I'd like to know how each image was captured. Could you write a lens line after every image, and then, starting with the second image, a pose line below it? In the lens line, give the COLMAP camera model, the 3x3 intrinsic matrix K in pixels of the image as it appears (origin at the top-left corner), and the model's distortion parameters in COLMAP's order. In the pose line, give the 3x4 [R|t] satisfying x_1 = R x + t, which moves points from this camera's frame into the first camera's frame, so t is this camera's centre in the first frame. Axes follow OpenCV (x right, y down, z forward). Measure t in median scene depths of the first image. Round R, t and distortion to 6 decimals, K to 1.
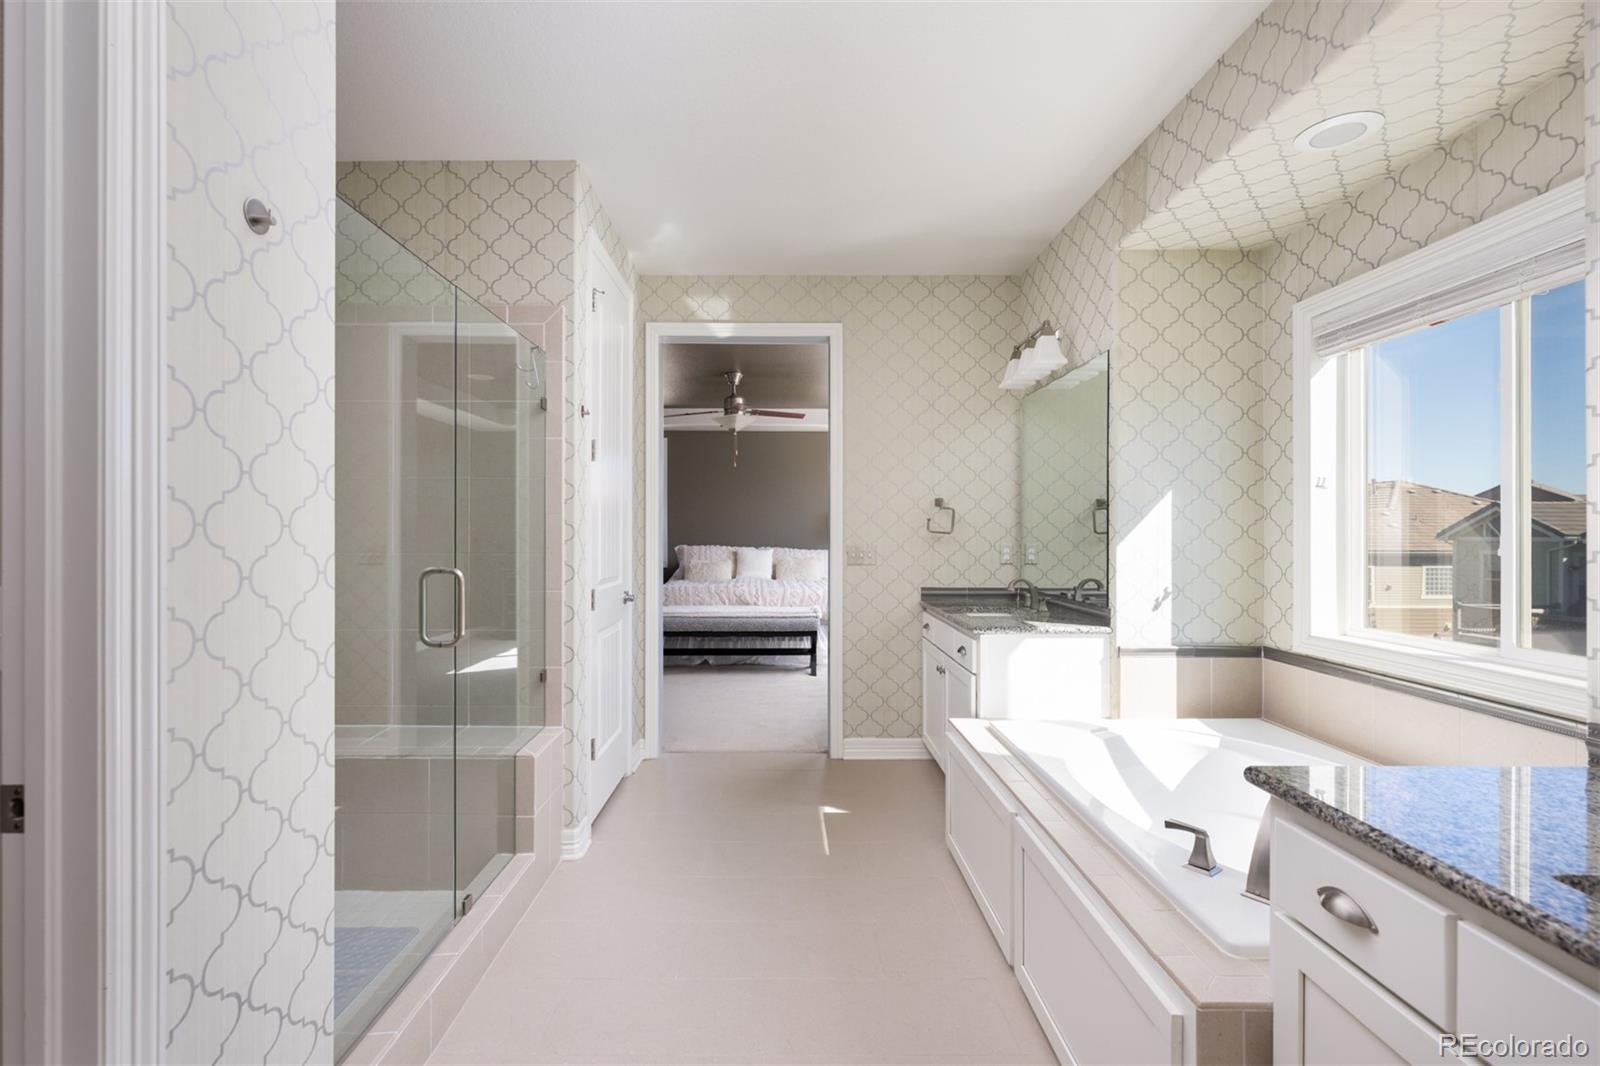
lens RADIAL K [[697.7, 0, 800.0], [0, 697.7, 533.0], [0, 0, 1]] dist [0.023465, 0.000167]
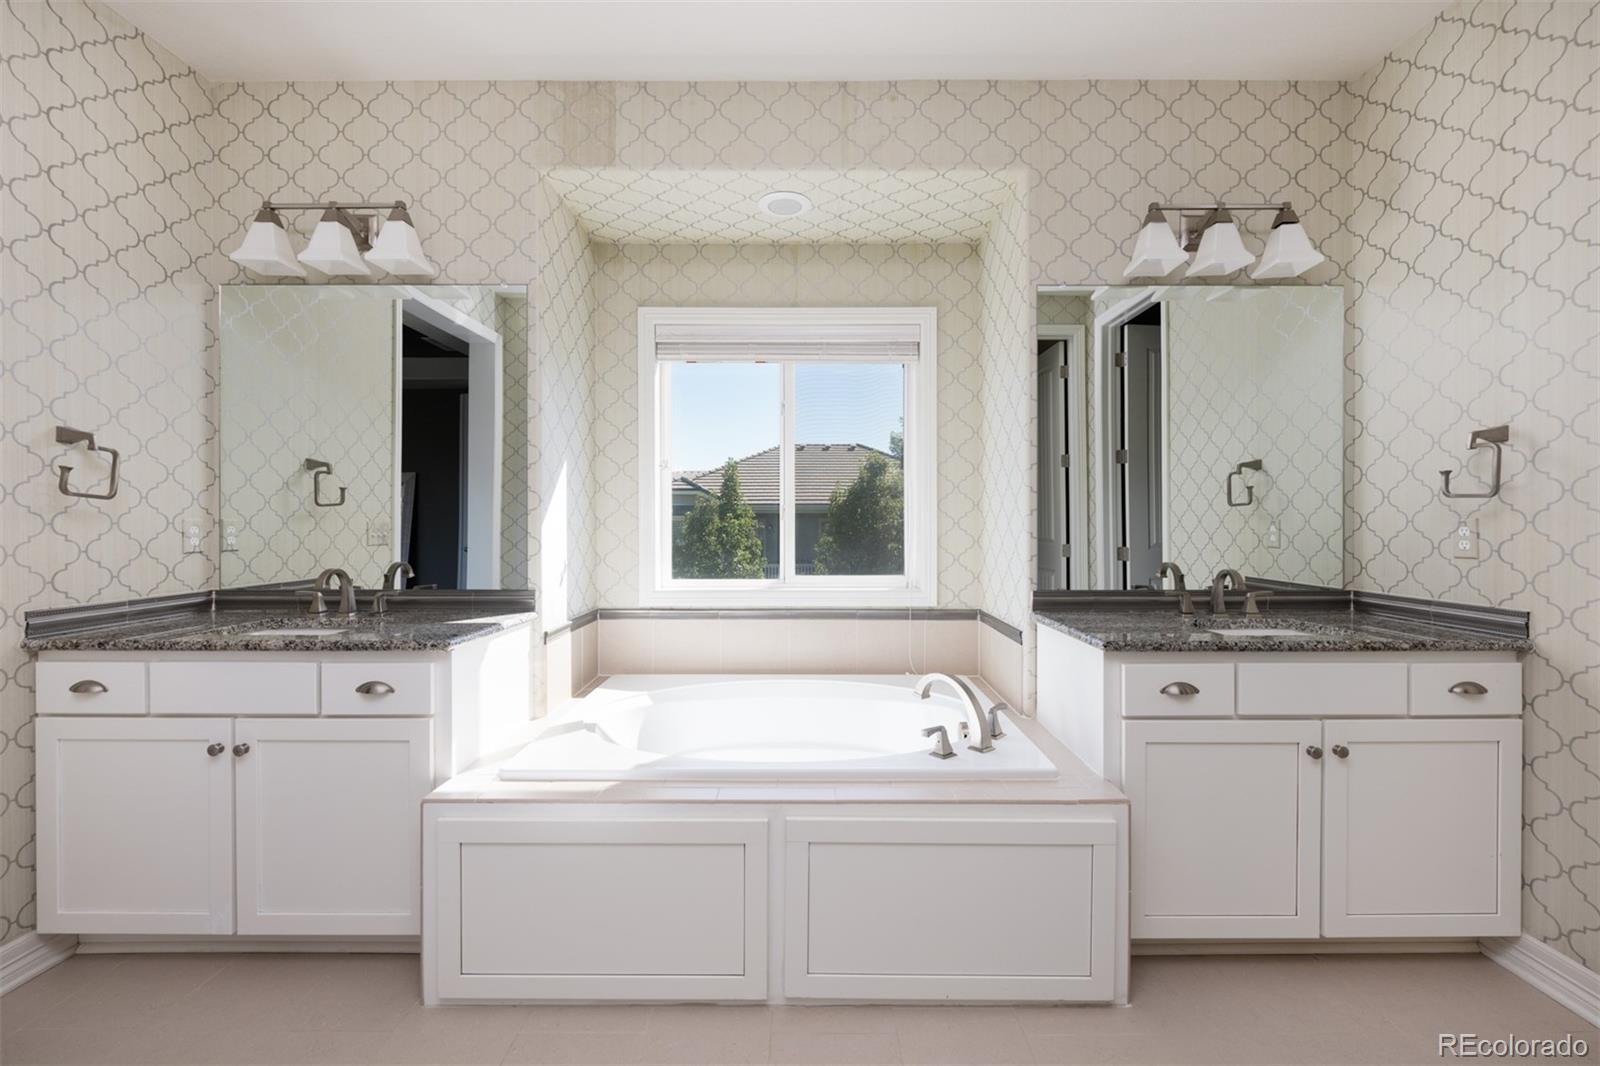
lens RADIAL K [[654.8, 0, 800.0], [0, 654.8, 533.0], [0, 0, 1]] dist [-0.001318, -0.000505]
pose [[0.035508, -0.021411, 0.999140, -0.345763], [-0.001874, 0.999767, 0.021491, 0.020096], [-0.999368, -0.002635, 0.035460, 0.651900]]
